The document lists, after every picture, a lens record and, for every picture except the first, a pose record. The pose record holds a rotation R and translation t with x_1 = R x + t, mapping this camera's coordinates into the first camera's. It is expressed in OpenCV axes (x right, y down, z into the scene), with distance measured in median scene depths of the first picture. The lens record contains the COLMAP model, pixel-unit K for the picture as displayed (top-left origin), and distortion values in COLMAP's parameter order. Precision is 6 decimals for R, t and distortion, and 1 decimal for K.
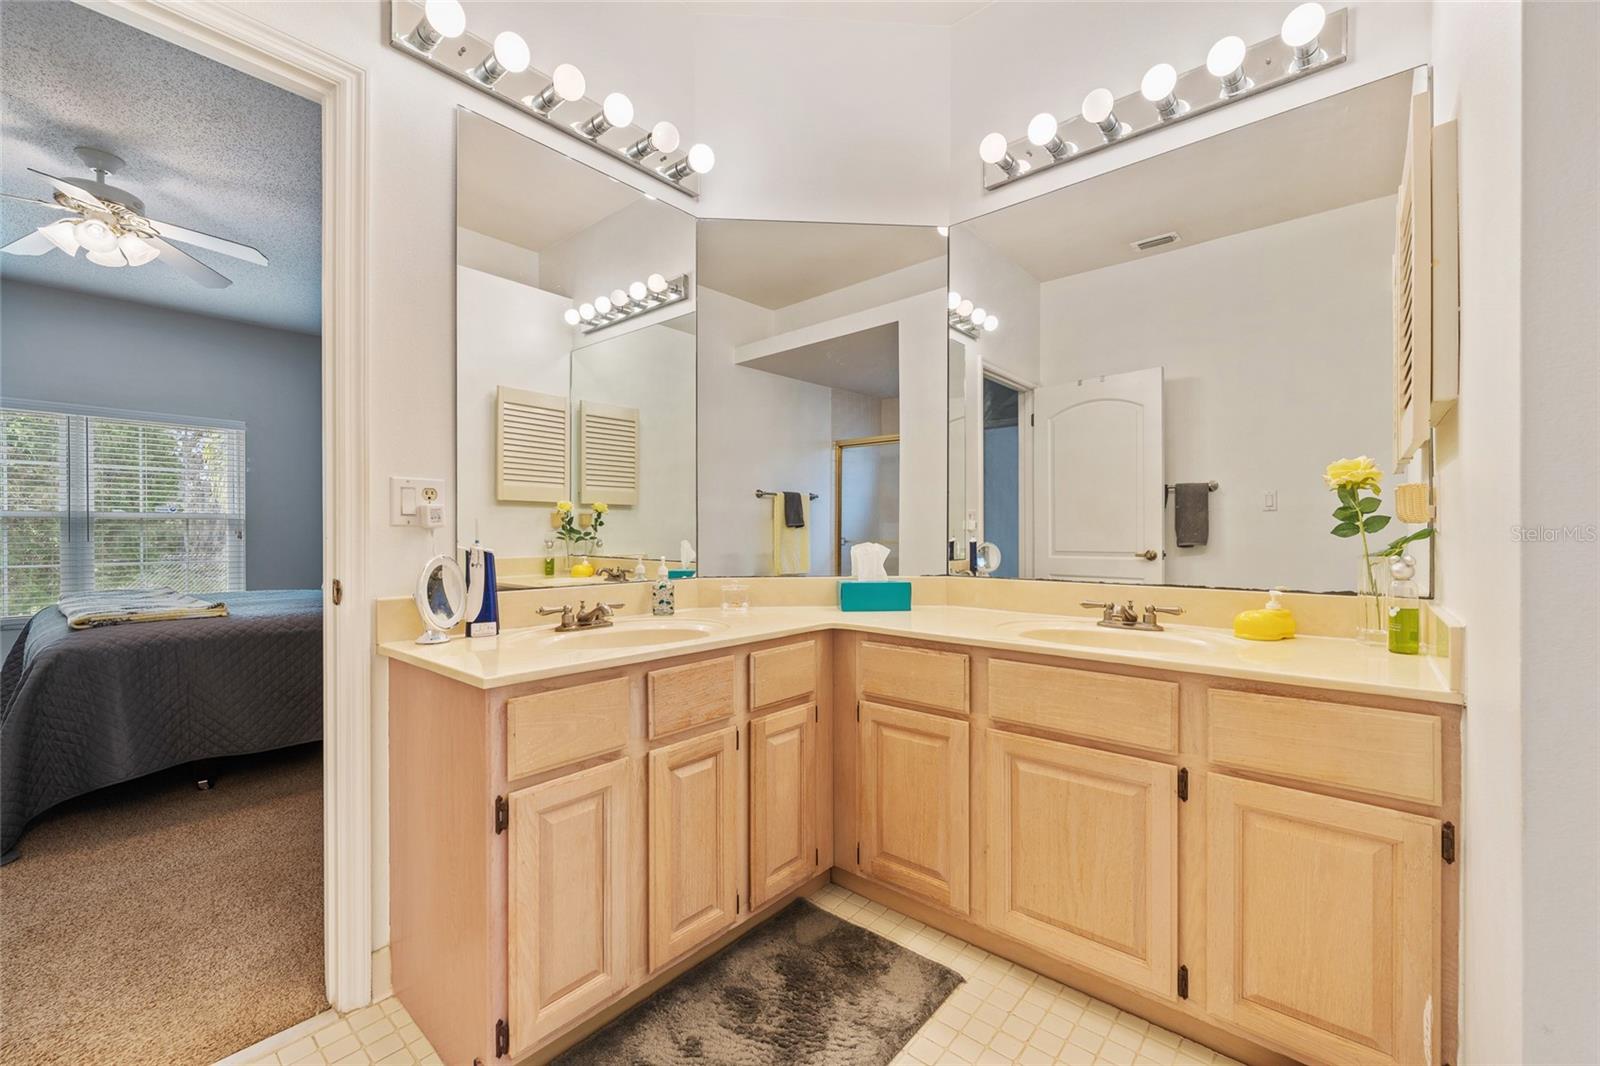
lens RADIAL K [[651.4, 0, 800.0], [0, 651.4, 533.0], [0, 0, 1]] dist [-0.000427, -0.000229]
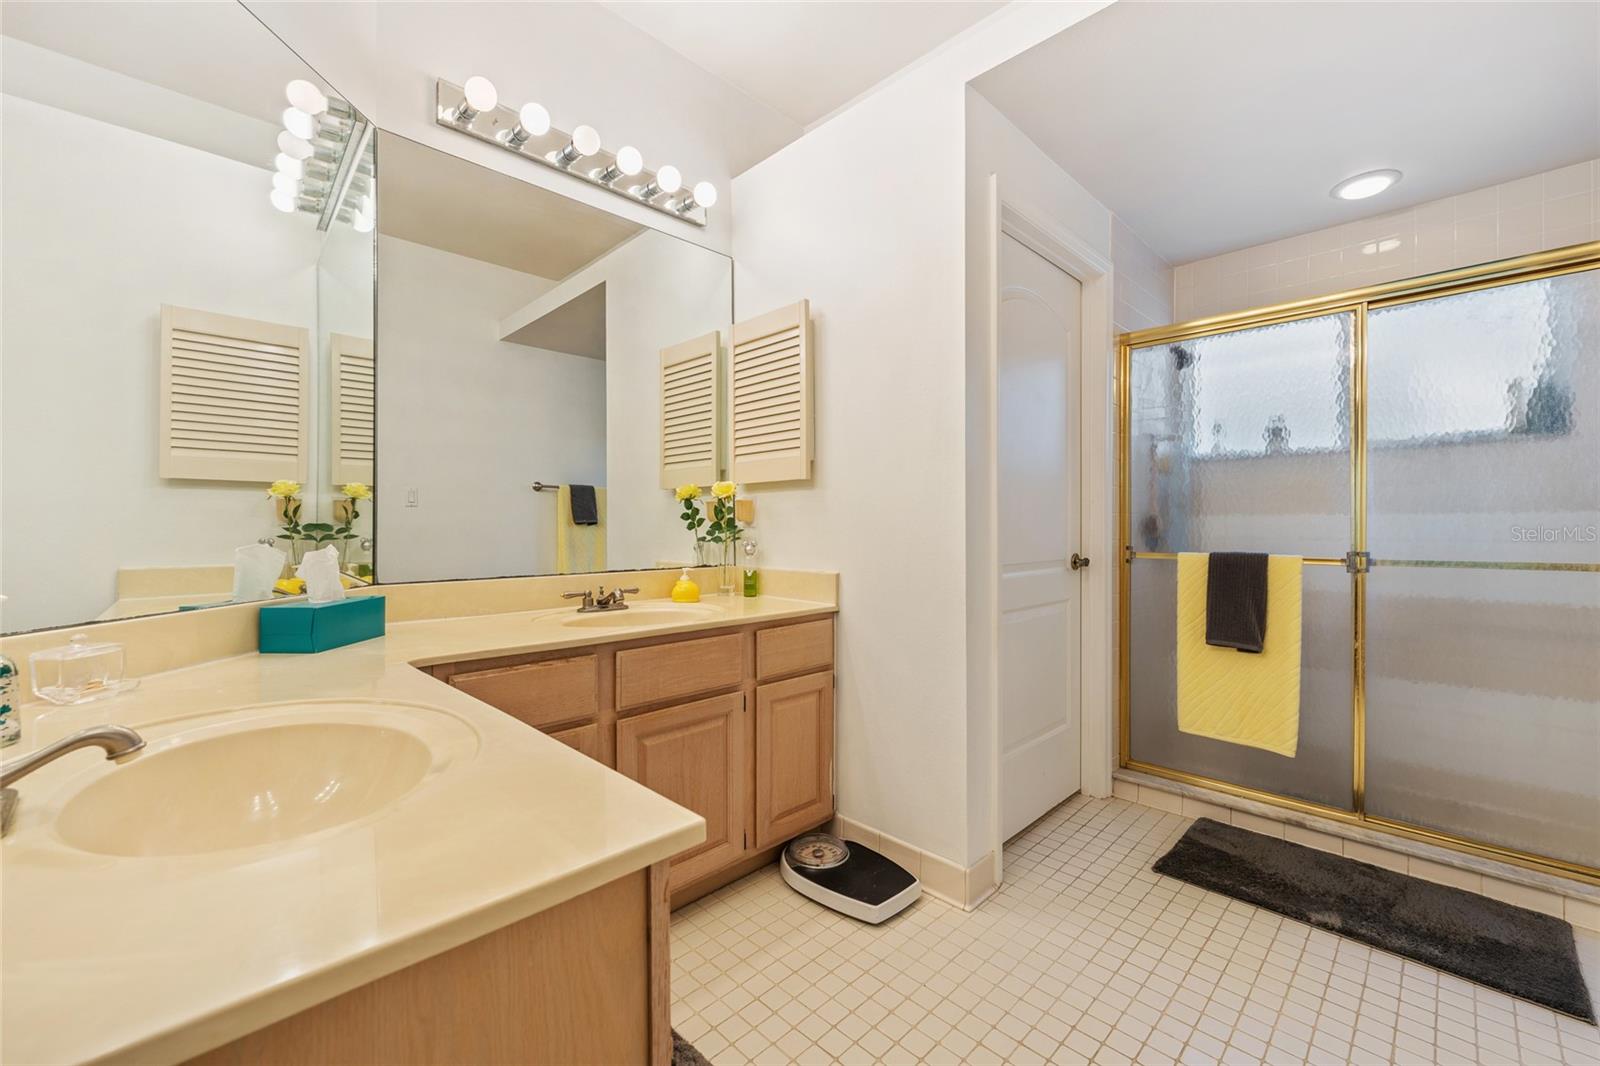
lens RADIAL K [[651.4, 0, 800.0], [0, 651.4, 533.0], [0, 0, 1]] dist [-0.000427, -0.000229]
pose [[0.081642, -0.008182, 0.996628, -0.686051], [0.002126, 0.999965, 0.008035, -0.001122], [-0.996659, 0.001462, 0.081657, 0.618419]]
